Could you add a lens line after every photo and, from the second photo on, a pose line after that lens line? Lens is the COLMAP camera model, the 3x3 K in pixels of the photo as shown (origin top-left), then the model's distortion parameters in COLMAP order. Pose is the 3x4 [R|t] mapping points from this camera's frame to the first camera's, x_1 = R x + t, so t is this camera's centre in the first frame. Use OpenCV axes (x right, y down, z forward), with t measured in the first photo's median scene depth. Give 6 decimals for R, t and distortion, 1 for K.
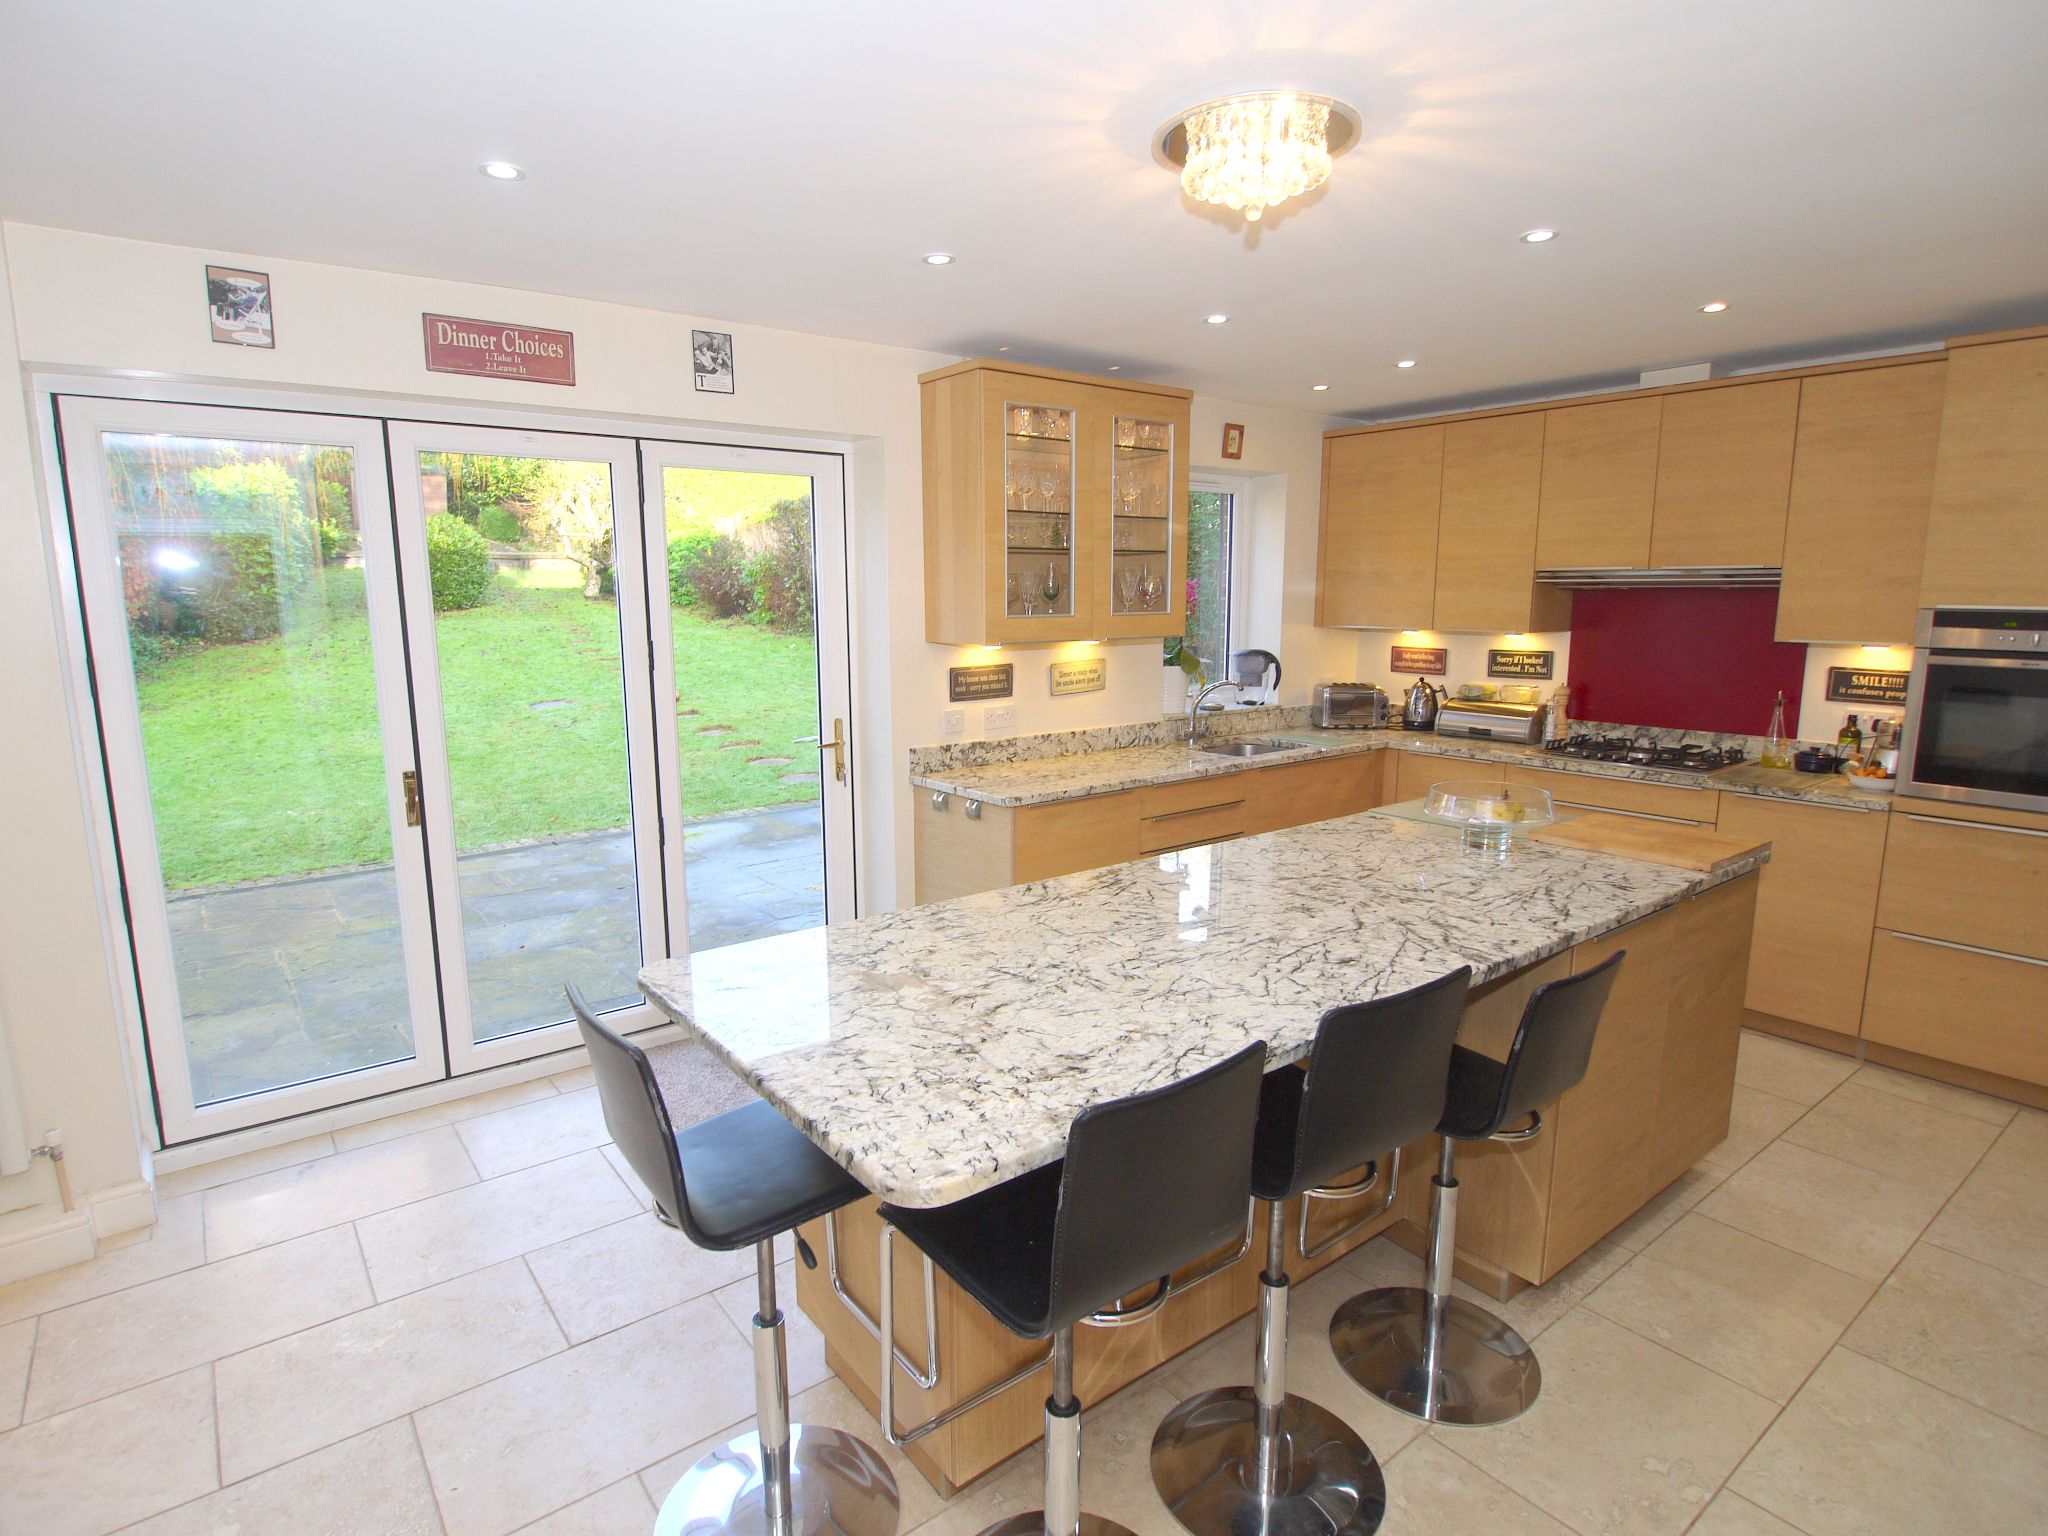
lens RADIAL K [[1078.5, 0, 1014.8], [0, 1078.5, 767.2], [0, 0, 1]] dist [-0.010423, -0.004432]
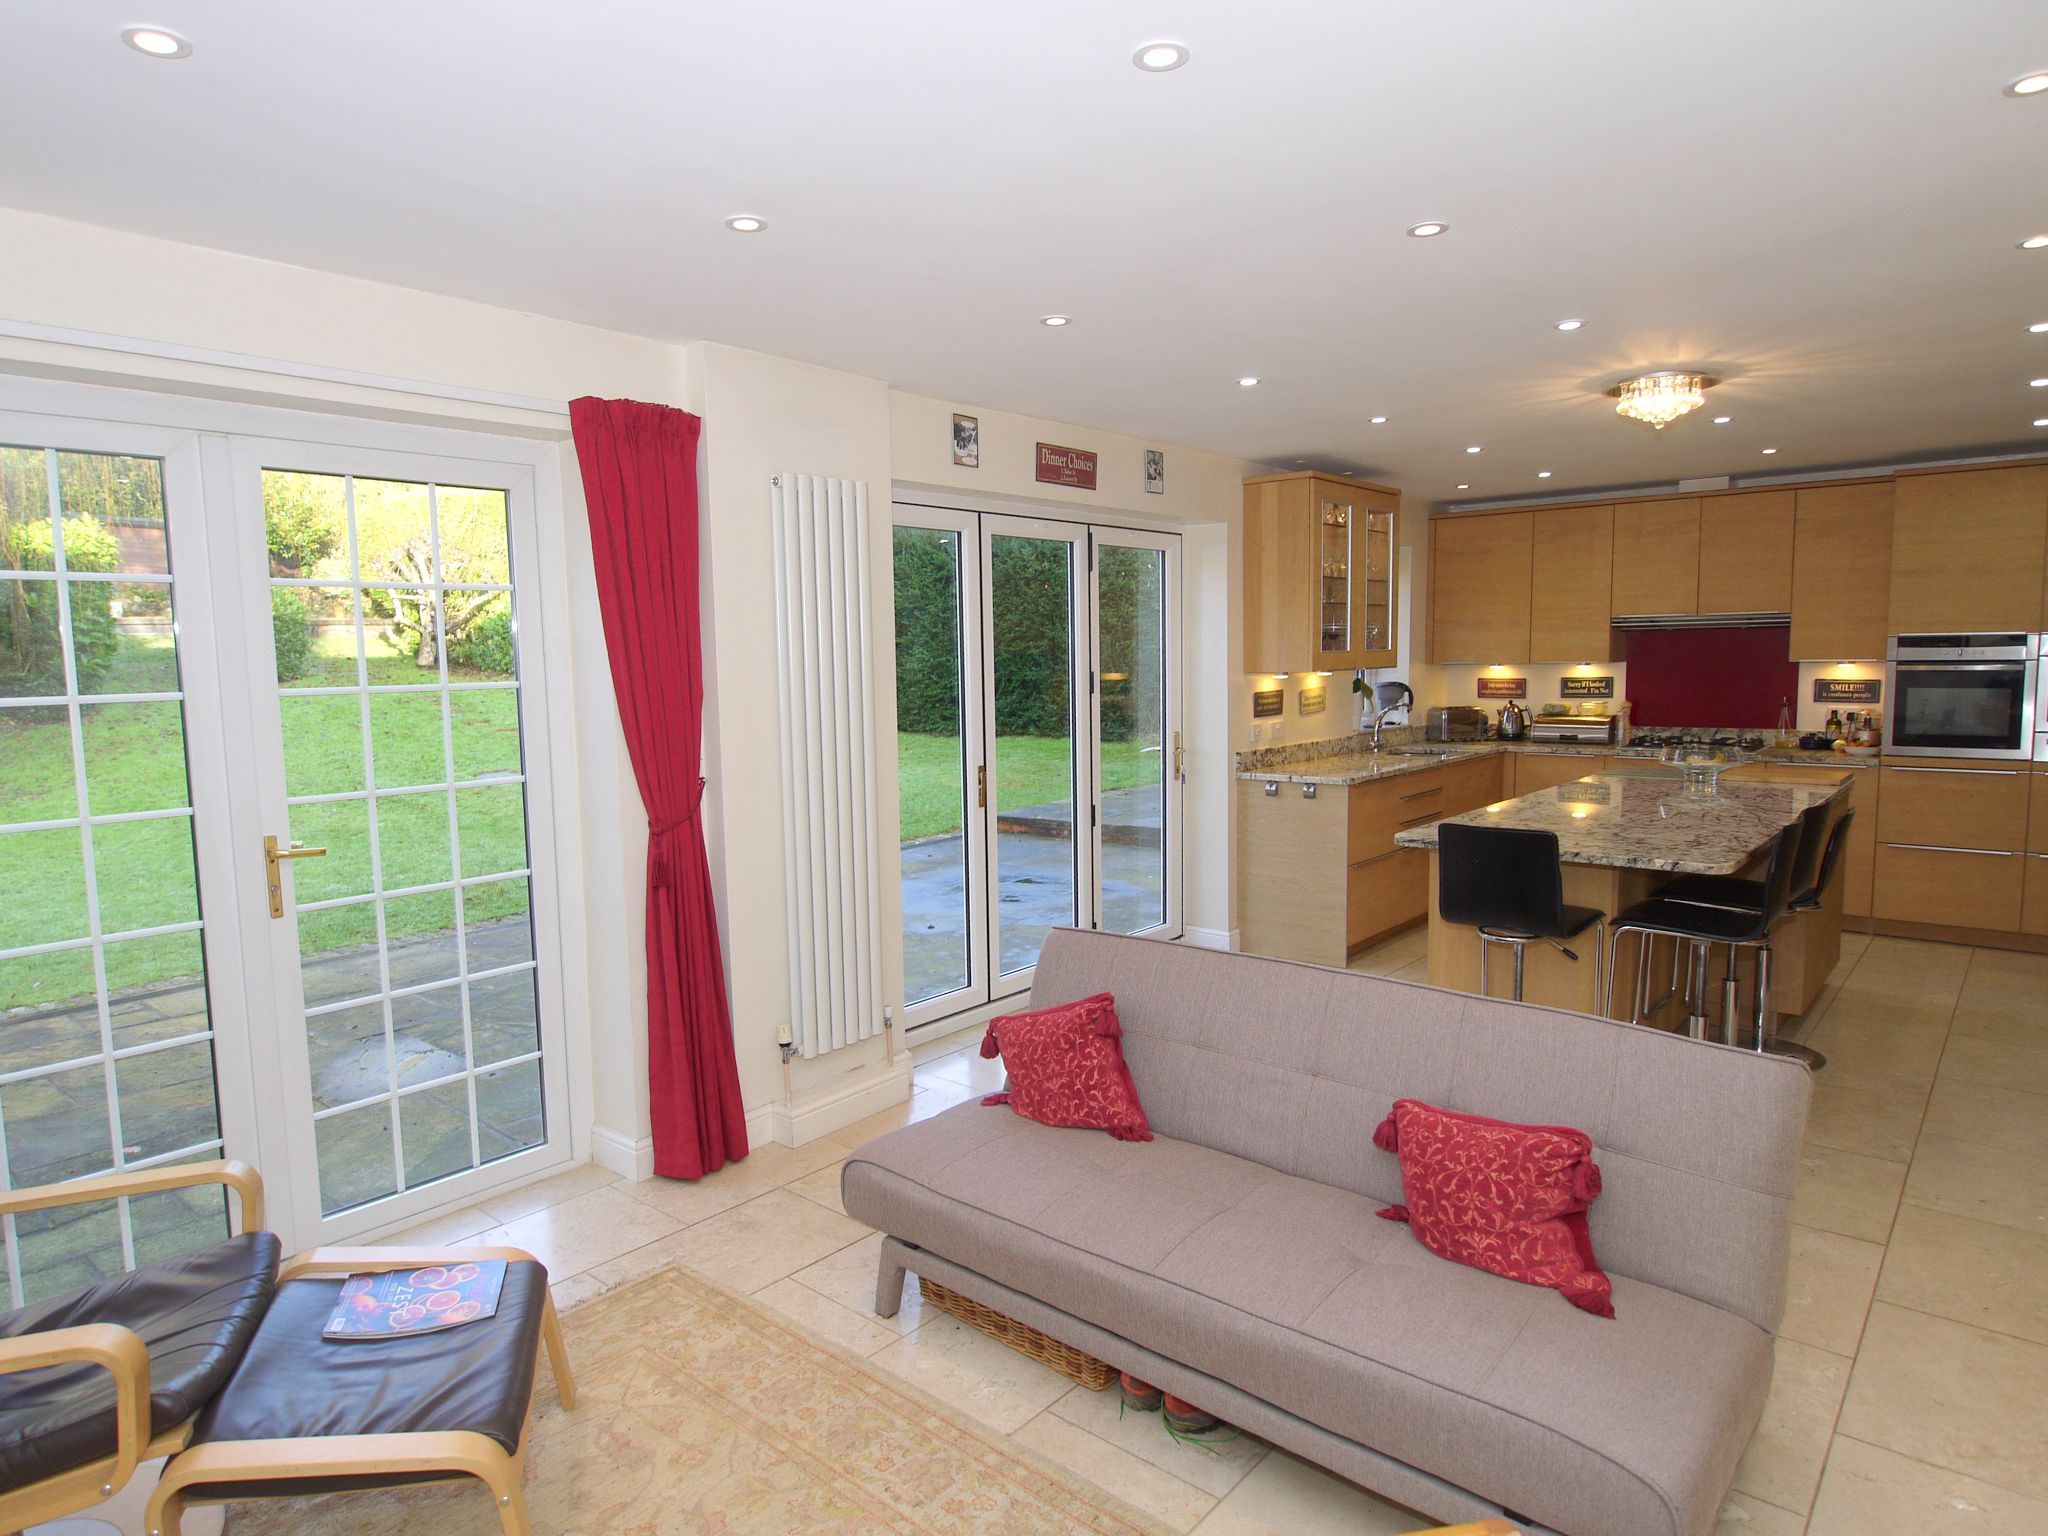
lens RADIAL K [[1198.8, 0, 1026.2], [0, 1198.8, 769.6], [0, 0, 1]] dist [-0.008017, 0.000036]
pose [[0.978829, -0.033415, 0.201933, -0.618311], [0.047097, 0.996880, -0.063335, 0.080841], [-0.199187, 0.071505, 0.977349, -0.372701]]
